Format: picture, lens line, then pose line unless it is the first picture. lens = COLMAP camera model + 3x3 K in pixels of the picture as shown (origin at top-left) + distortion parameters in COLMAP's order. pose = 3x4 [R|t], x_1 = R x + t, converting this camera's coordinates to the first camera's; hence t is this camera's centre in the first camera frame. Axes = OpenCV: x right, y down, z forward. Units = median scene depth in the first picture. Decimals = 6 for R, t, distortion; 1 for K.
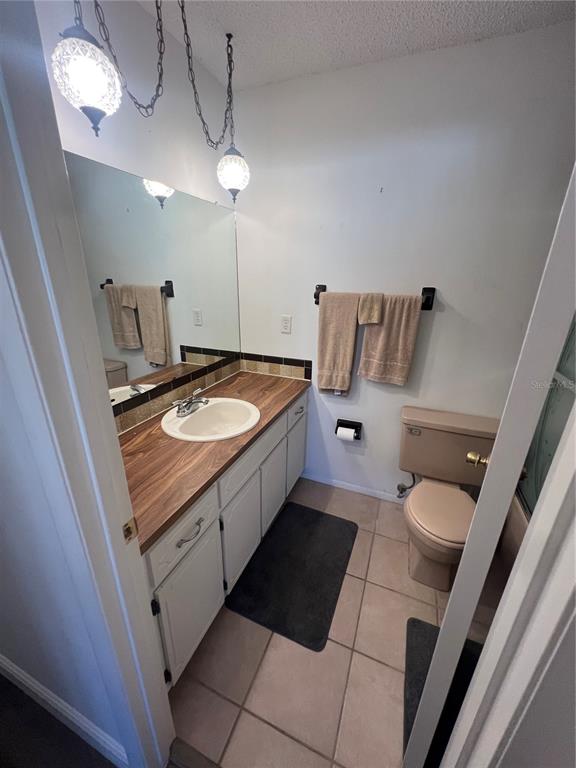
lens RADIAL K [[306.6, 0, 287.5], [0, 306.6, 385.7], [0, 0, 1]] dist [-0.000574, -0.000381]
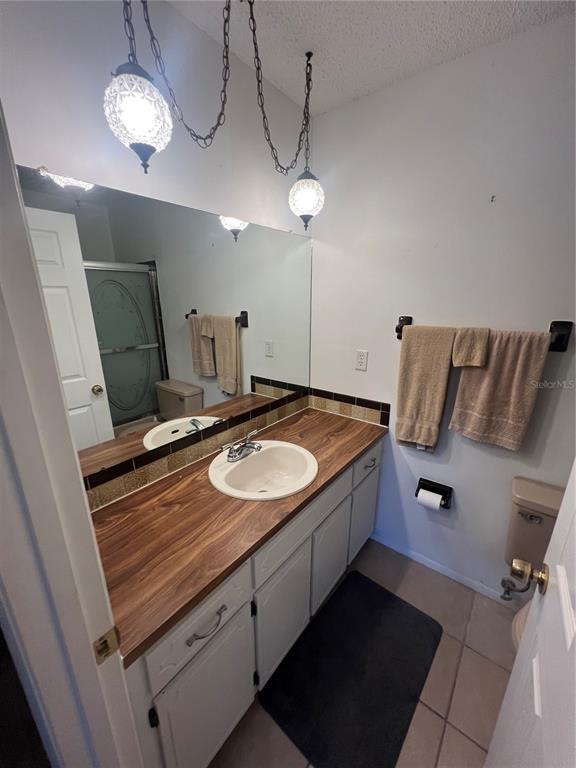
lens RADIAL K [[306.6, 0, 287.5], [0, 306.6, 385.7], [0, 0, 1]] dist [-0.000574, -0.000381]
pose [[0.959555, 0.058812, -0.275310, 0.047626], [-0.077046, 0.995460, -0.055880, -0.079530], [0.270774, 0.074831, 0.959730, 0.142720]]
